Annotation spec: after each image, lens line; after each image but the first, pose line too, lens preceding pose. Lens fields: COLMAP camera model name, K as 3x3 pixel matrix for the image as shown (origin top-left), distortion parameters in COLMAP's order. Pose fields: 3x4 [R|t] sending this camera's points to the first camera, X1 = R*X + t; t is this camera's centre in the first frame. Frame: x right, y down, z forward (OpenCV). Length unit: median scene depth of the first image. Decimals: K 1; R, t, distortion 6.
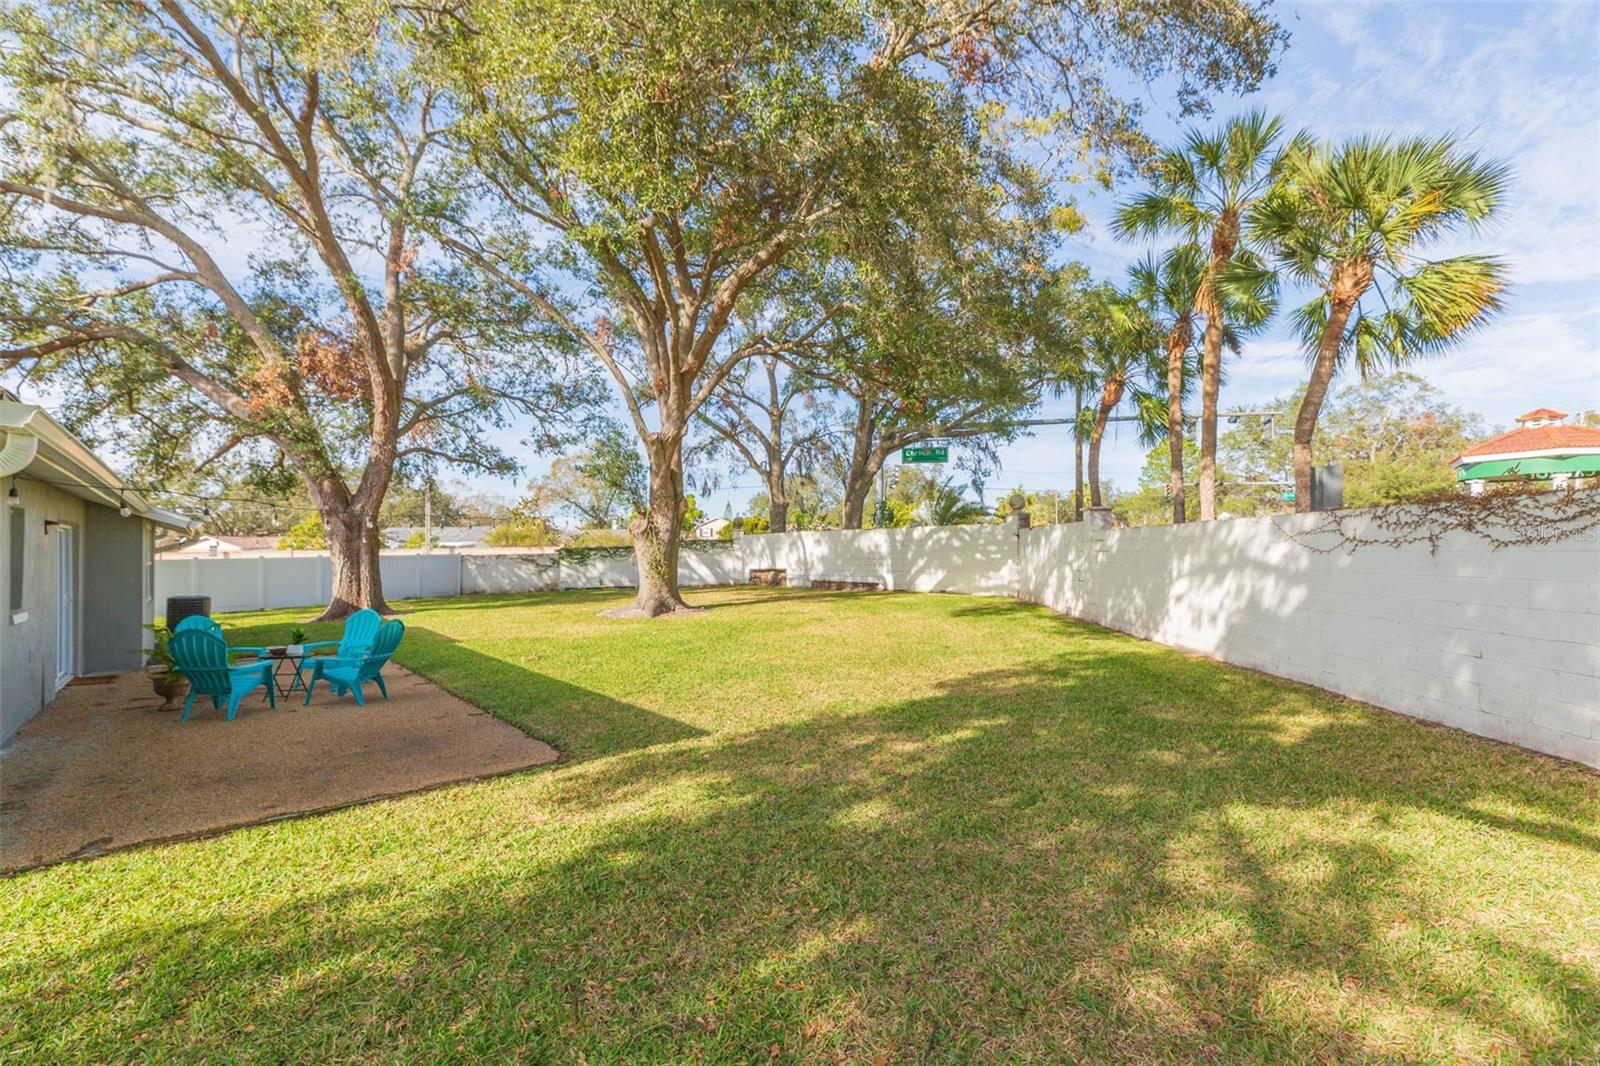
lens RADIAL K [[718.0, 0, 800.0], [0, 718.0, 533.0], [0, 0, 1]] dist [-0.004113, -0.000476]
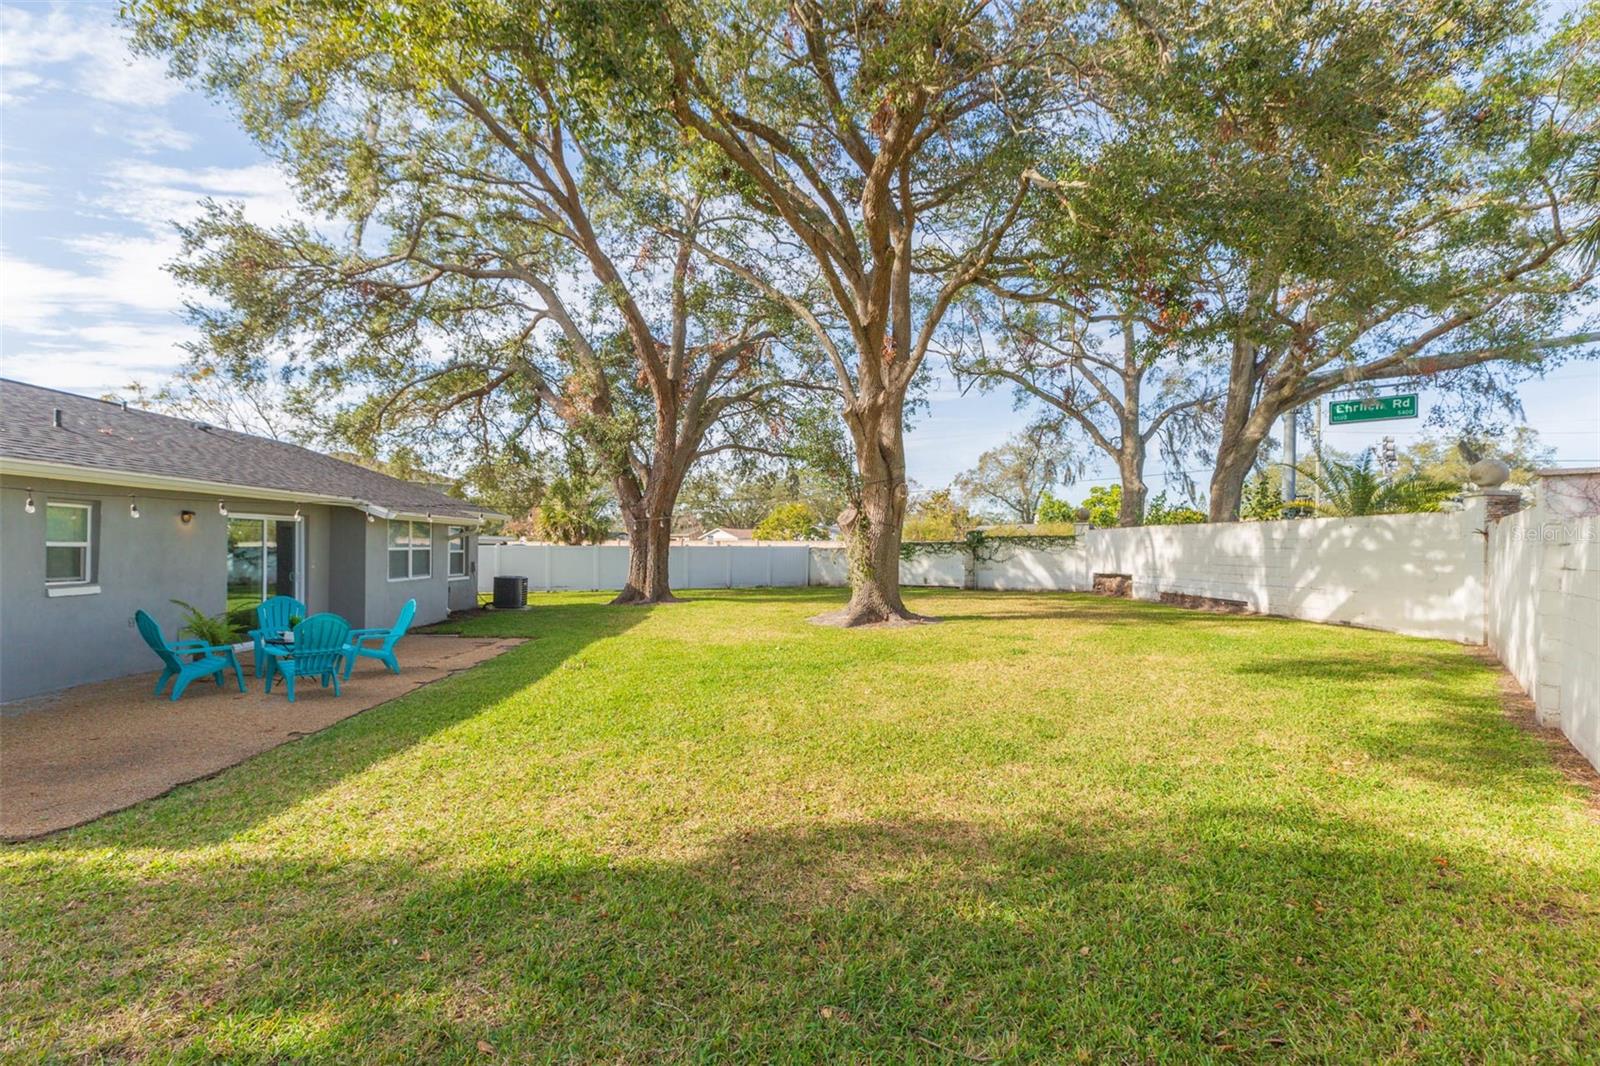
lens RADIAL K [[718.0, 0, 800.0], [0, 718.0, 533.0], [0, 0, 1]] dist [-0.004113, -0.000476]
pose [[0.808829, 0.009724, -0.587964, 0.150775], [-0.005872, 0.999947, 0.008459, 0.001234], [0.588015, -0.003389, 0.808843, 0.185721]]
